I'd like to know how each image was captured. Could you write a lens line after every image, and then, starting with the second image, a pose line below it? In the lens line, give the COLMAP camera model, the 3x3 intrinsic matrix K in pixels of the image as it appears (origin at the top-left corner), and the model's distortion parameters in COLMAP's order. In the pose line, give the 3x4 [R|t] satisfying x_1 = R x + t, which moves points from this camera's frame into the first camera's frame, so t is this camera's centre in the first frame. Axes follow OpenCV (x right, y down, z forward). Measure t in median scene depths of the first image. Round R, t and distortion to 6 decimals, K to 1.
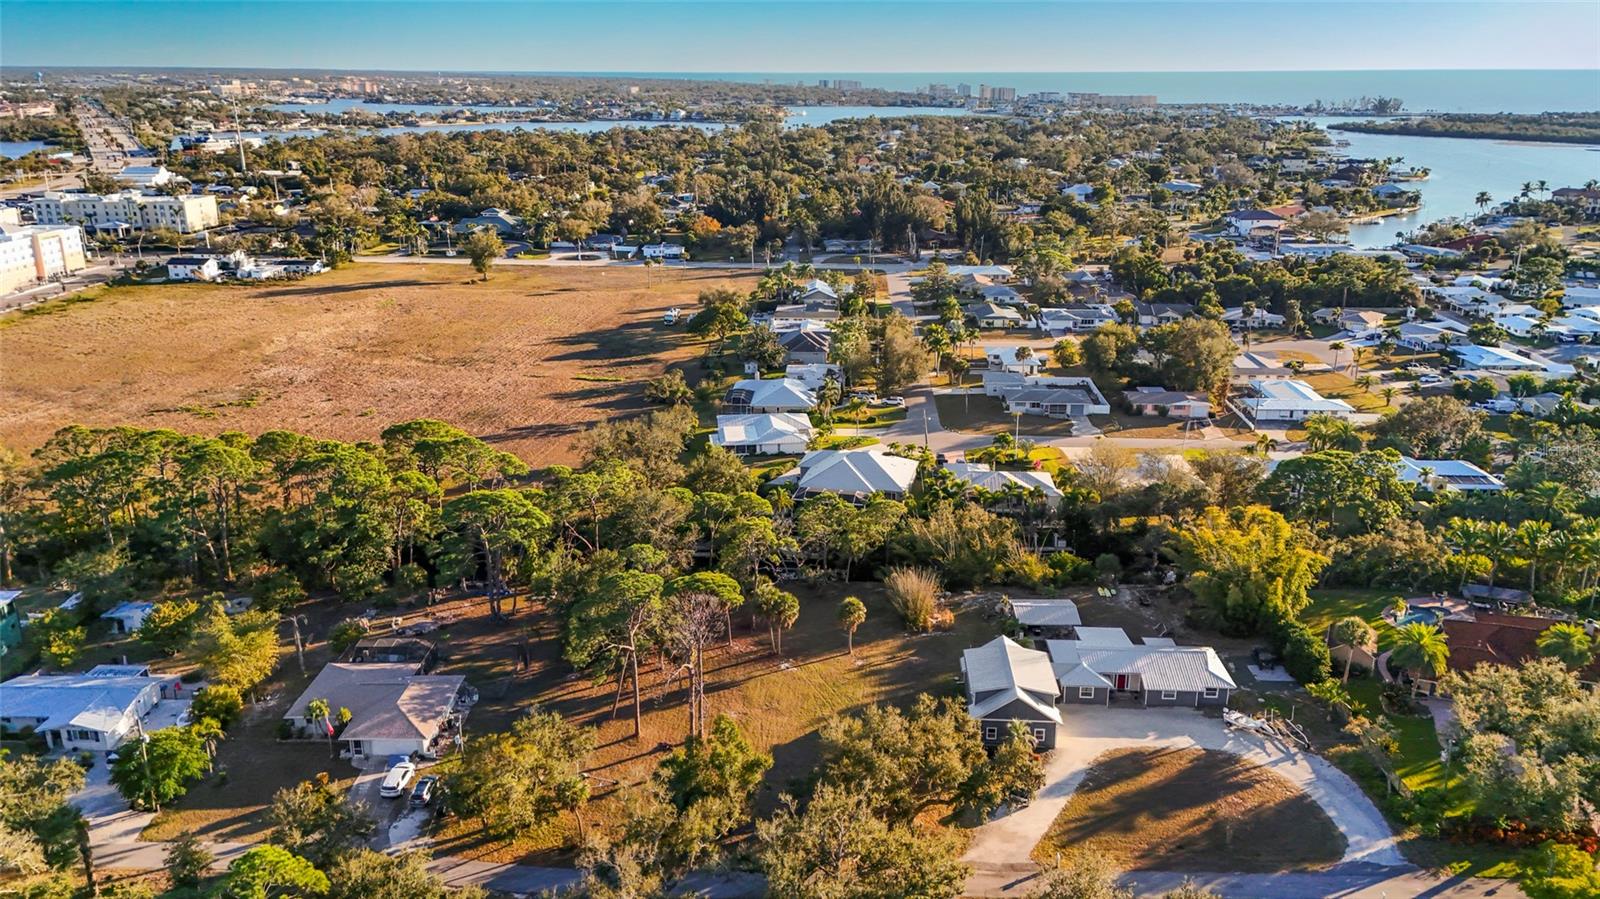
lens RADIAL K [[1189.8, 0, 804.3], [0, 1189.8, 446.4], [0, 0, 1]] dist [0.074388, -0.078793]
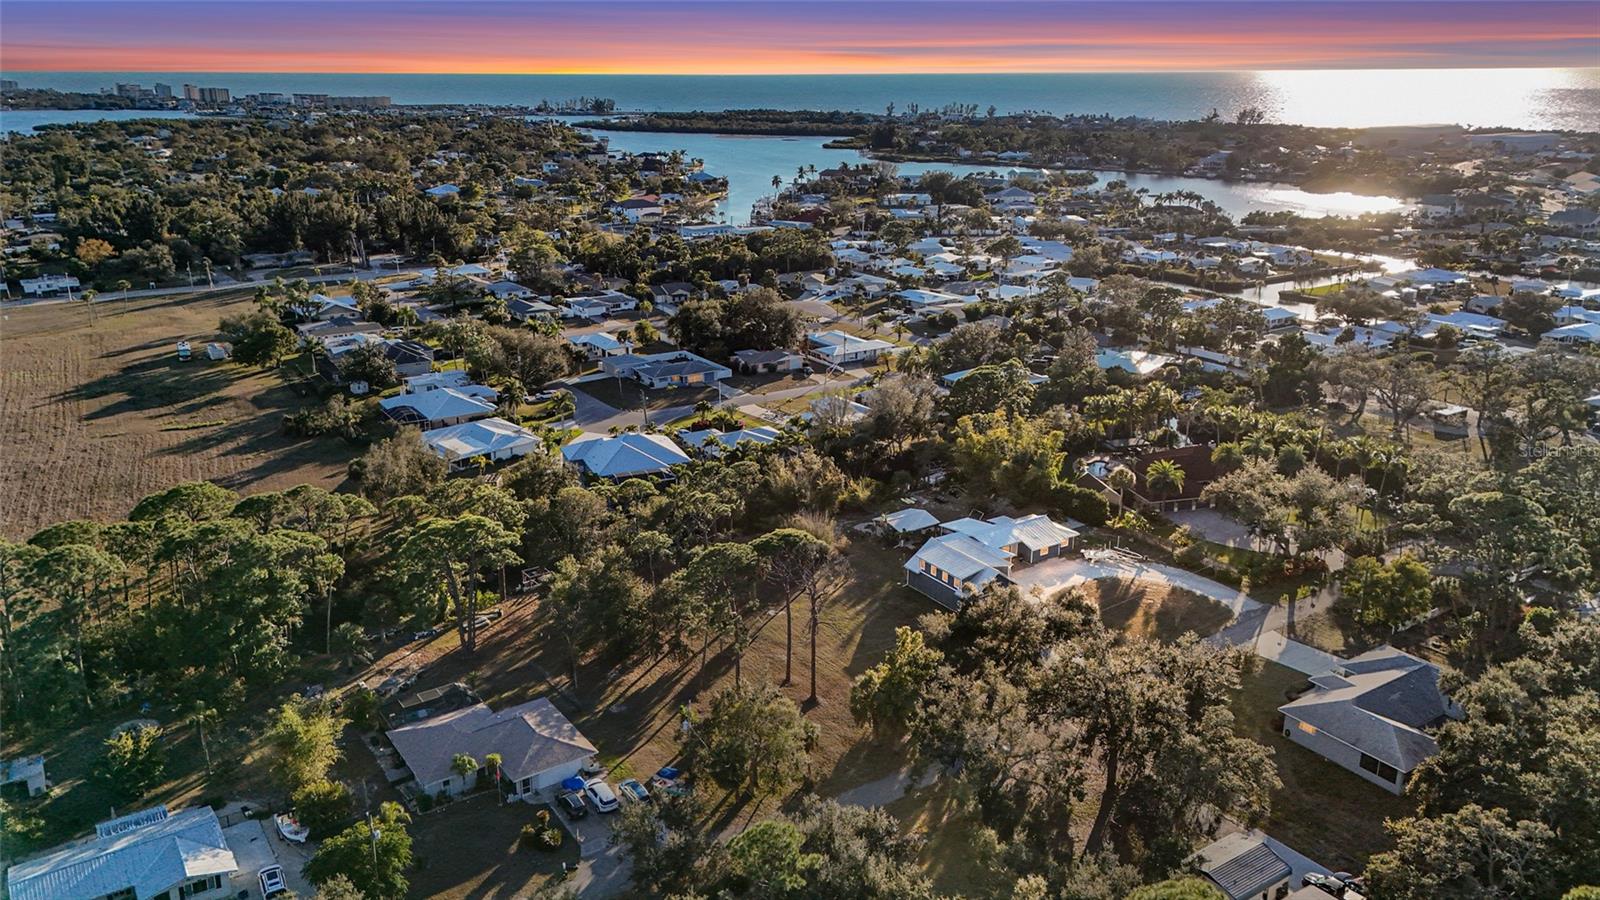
lens RADIAL K [[1189.8, 0, 804.3], [0, 1189.8, 446.9], [0, 0, 1]] dist [0.074388, -0.078793]
pose [[0.806459, -0.177729, 0.563947, -0.203963], [0.178105, 0.982477, 0.054934, -0.007132], [-0.563828, 0.056140, 0.823982, 0.025334]]
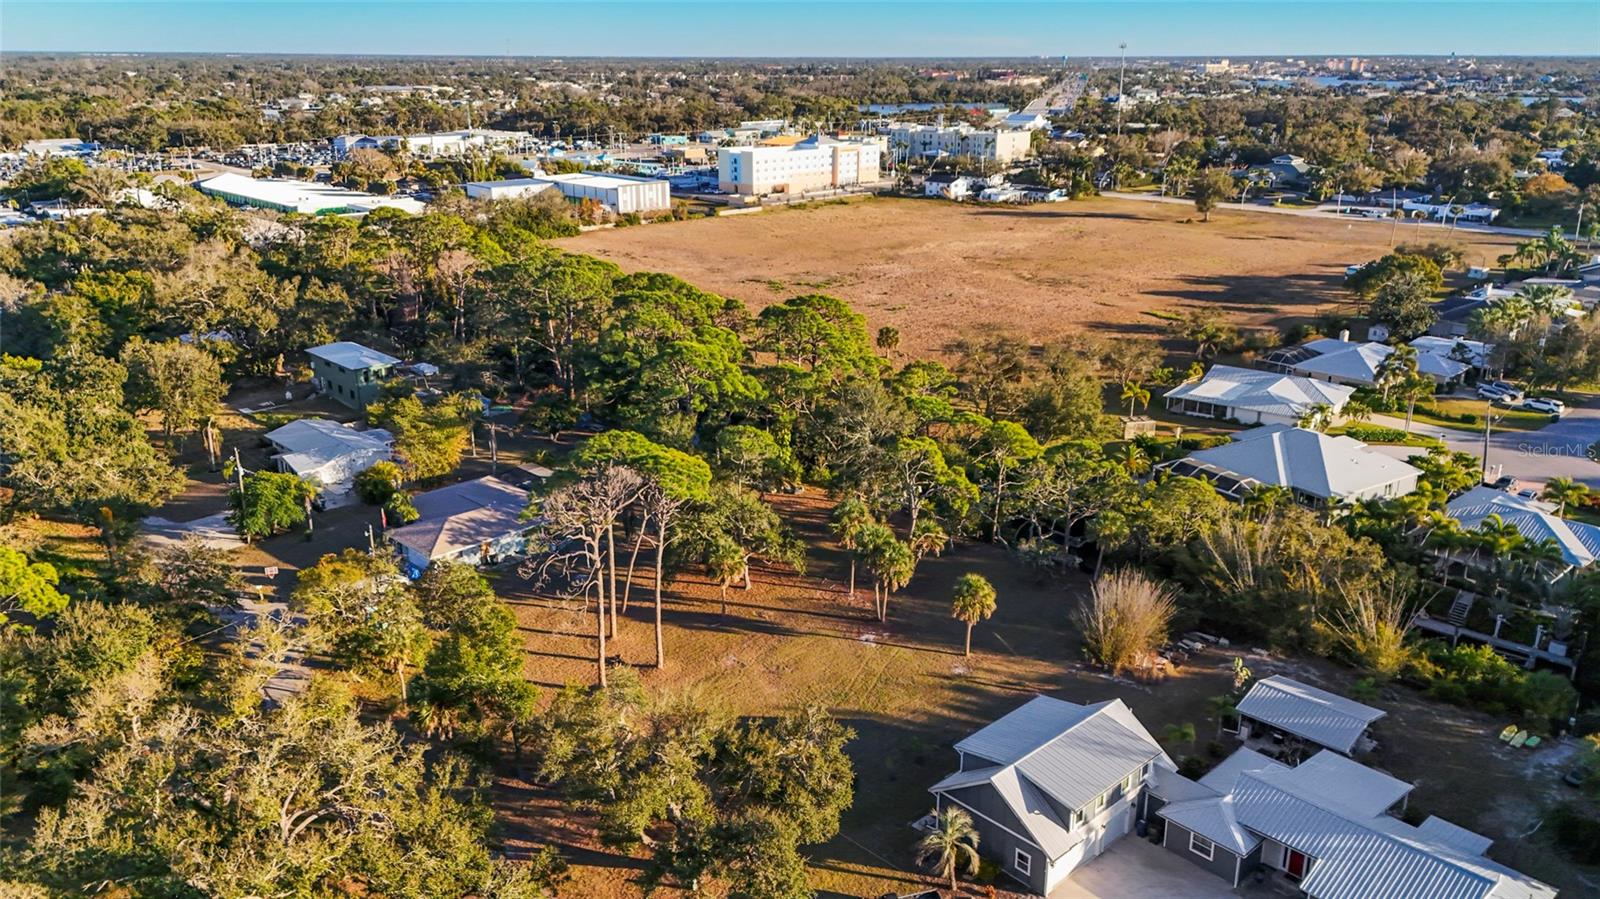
lens RADIAL K [[1189.8, 0, 804.3], [0, 1189.8, 446.4], [0, 0, 1]] dist [0.074388, -0.078793]
pose [[0.714964, 0.216383, -0.664835, 0.140950], [-0.212395, 0.973183, 0.088331, 0.006755], [0.666120, 0.078054, 0.741749, 0.155672]]
